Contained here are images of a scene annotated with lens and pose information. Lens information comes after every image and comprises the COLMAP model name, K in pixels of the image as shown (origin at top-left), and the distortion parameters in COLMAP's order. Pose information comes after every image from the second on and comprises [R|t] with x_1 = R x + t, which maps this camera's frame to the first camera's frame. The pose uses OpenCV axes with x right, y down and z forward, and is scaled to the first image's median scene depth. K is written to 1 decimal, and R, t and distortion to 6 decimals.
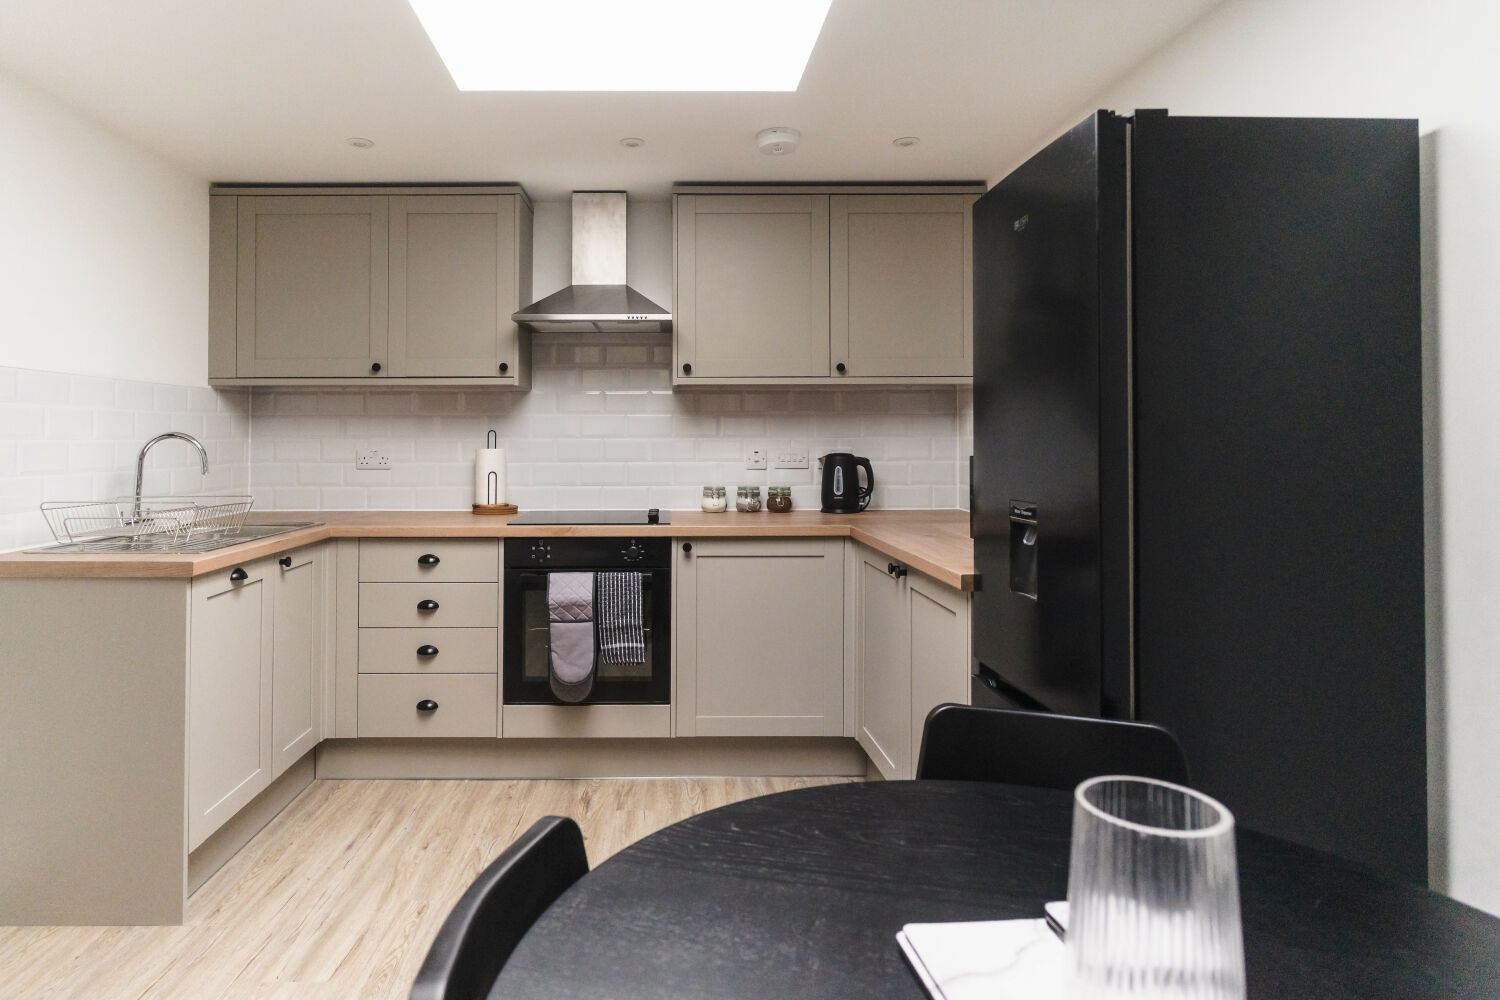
lens RADIAL K [[812.2, 0, 748.4], [0, 812.2, 428.2], [0, 0, 1]] dist [0.000309, 0.000081]
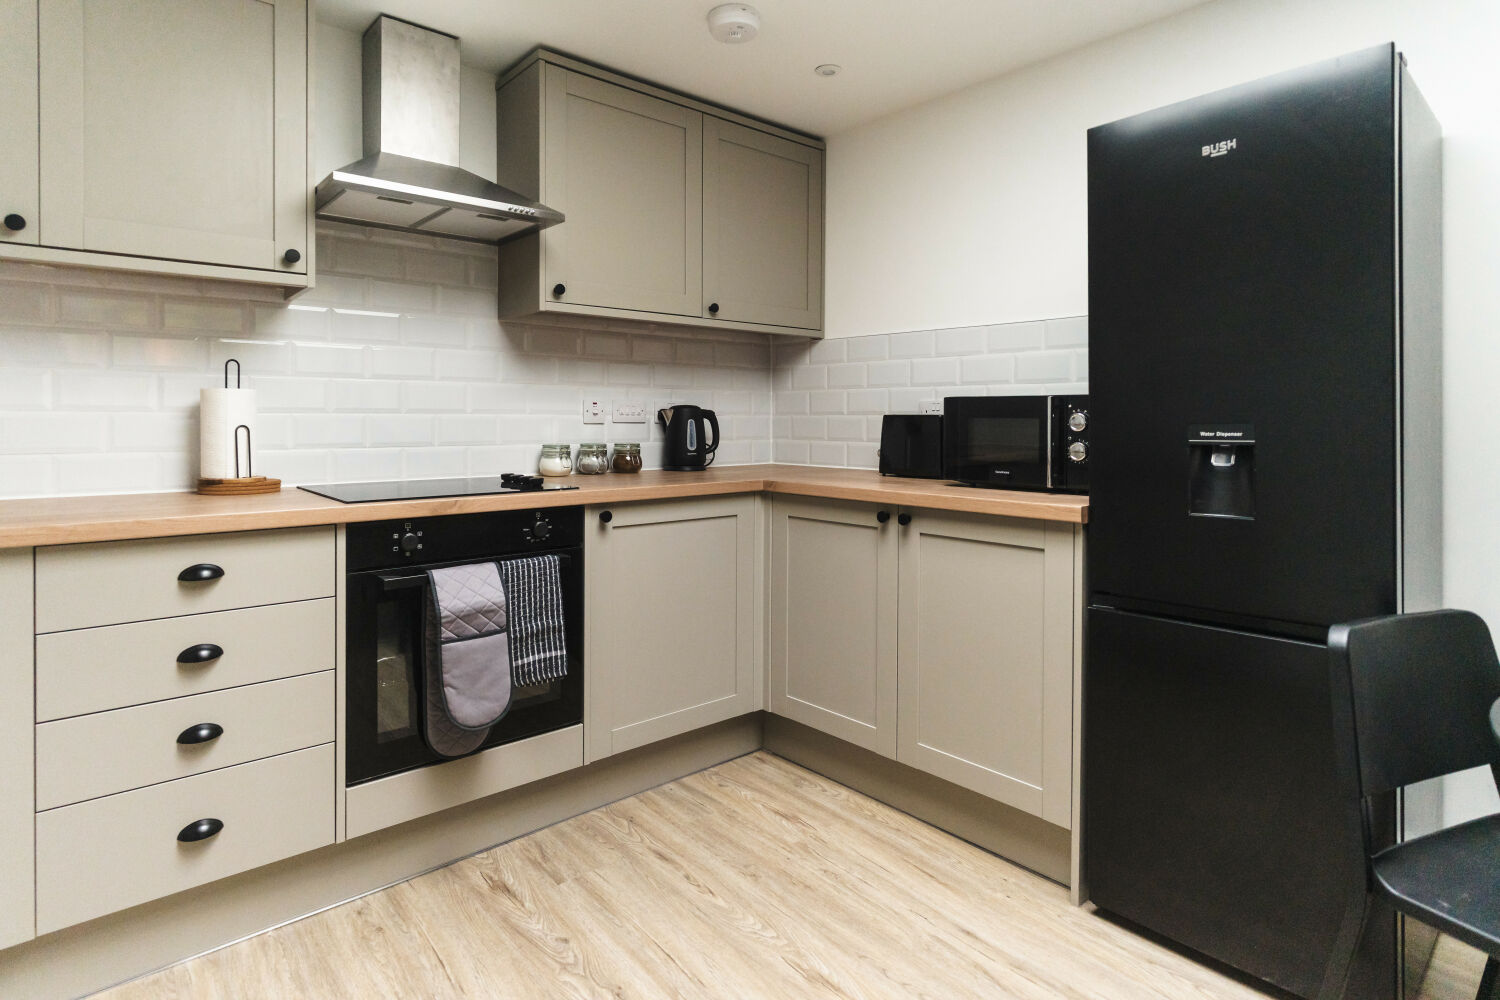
lens RADIAL K [[739.3, 0, 750.0], [0, 739.3, 425.1], [0, 0, 1]] dist [-0.001498, 0.000164]
pose [[0.796396, -0.003160, 0.604767, -0.396810], [-0.008388, 0.999832, 0.016270, 0.046799], [-0.604717, -0.018030, 0.796236, 0.358663]]
